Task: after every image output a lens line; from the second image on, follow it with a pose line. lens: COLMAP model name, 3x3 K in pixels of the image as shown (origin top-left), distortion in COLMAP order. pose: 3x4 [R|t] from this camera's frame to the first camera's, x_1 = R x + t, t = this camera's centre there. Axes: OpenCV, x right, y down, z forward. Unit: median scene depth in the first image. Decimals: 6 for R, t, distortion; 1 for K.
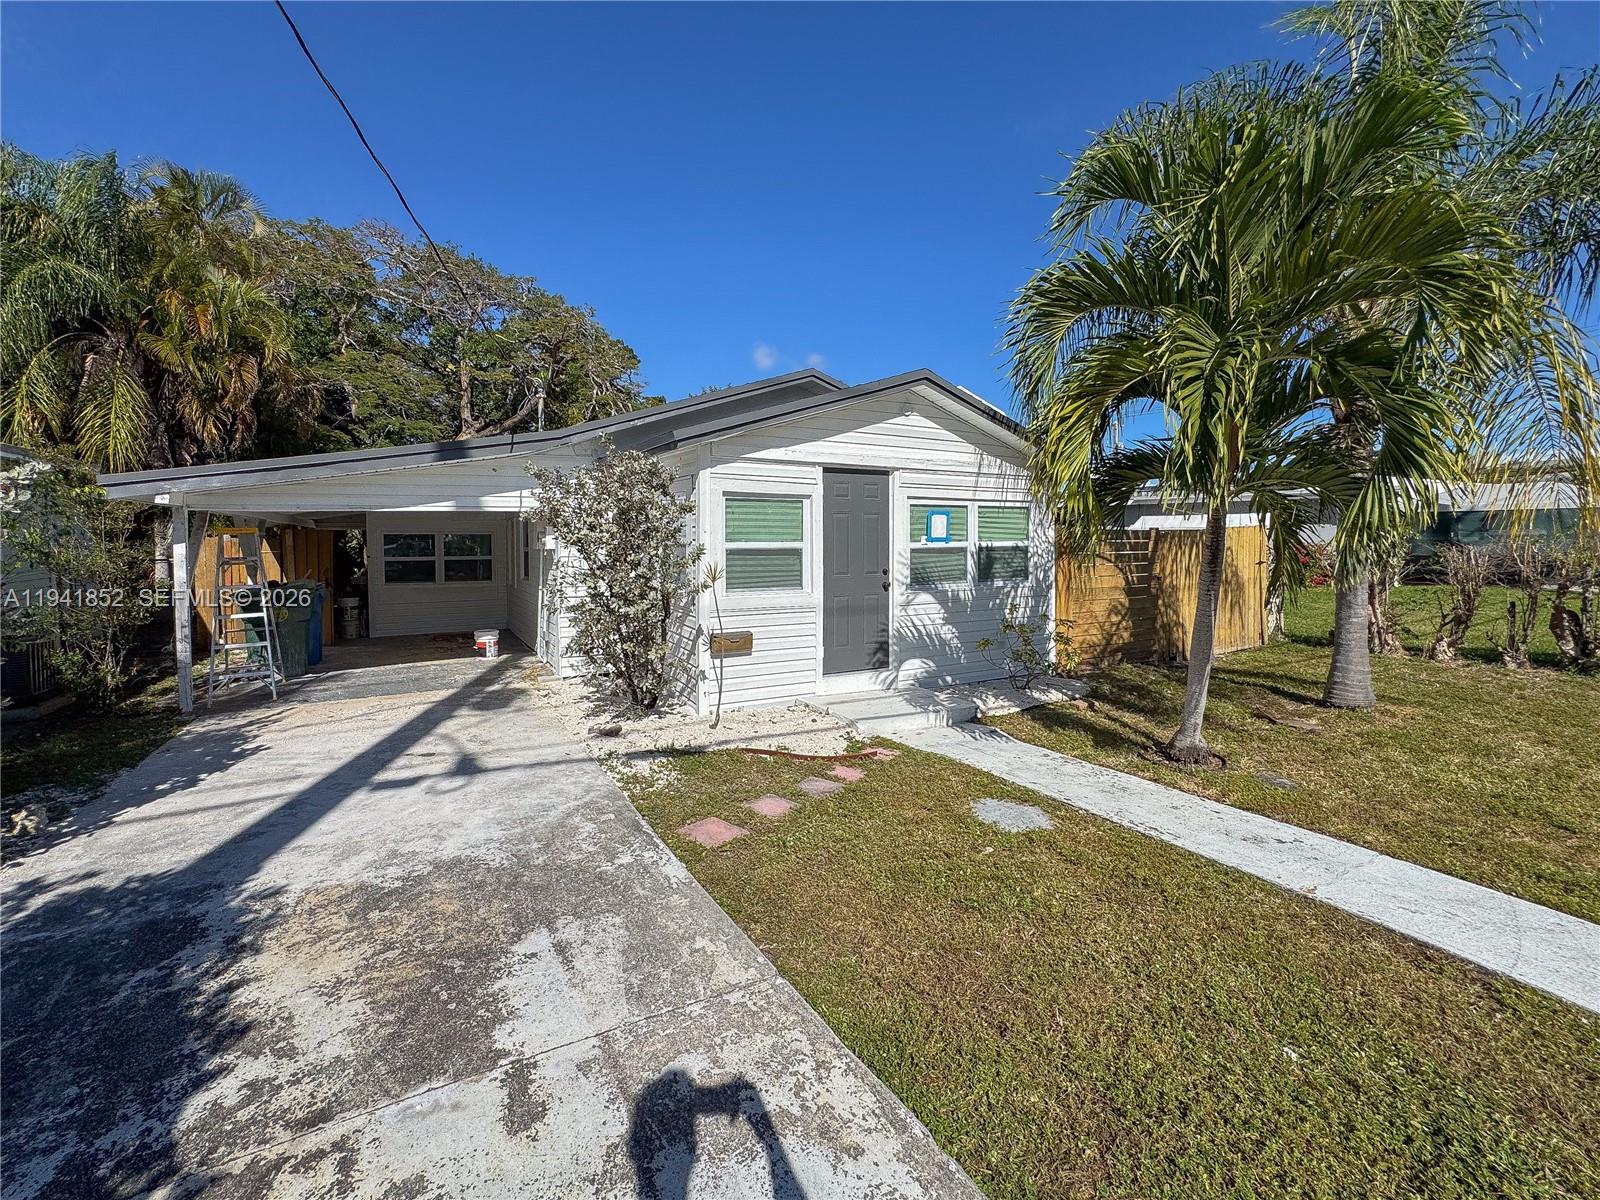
lens RADIAL K [[633.0, 0, 799.2], [0, 633.0, 550.1], [0, 0, 1]] dist [-0.001662, 0.000522]
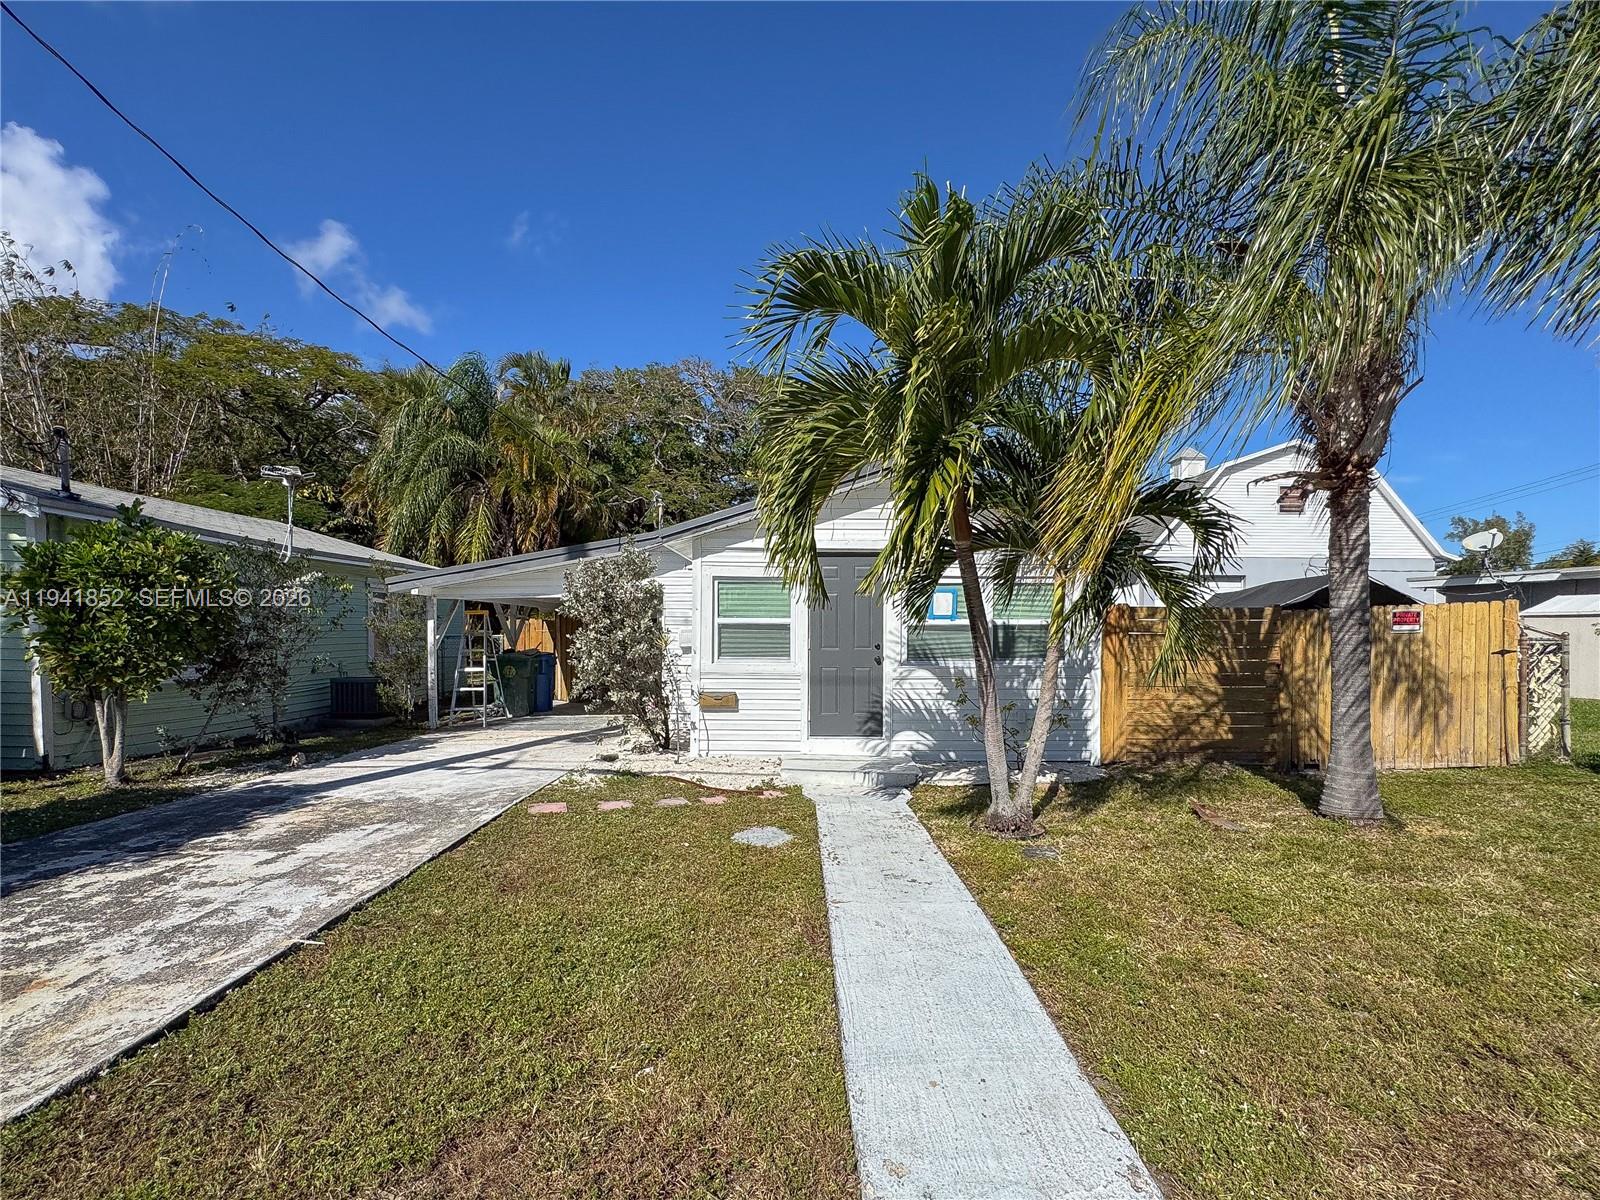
lens RADIAL K [[655.7, 0, 797.5], [0, 655.7, 630.7], [0, 0, 1]] dist [0.000137, -0.000095]
pose [[0.896877, 0.007224, -0.442222, 0.578756], [-0.012345, 0.999886, -0.008703, 0.021144], [0.442109, 0.013264, 0.896863, -0.063926]]
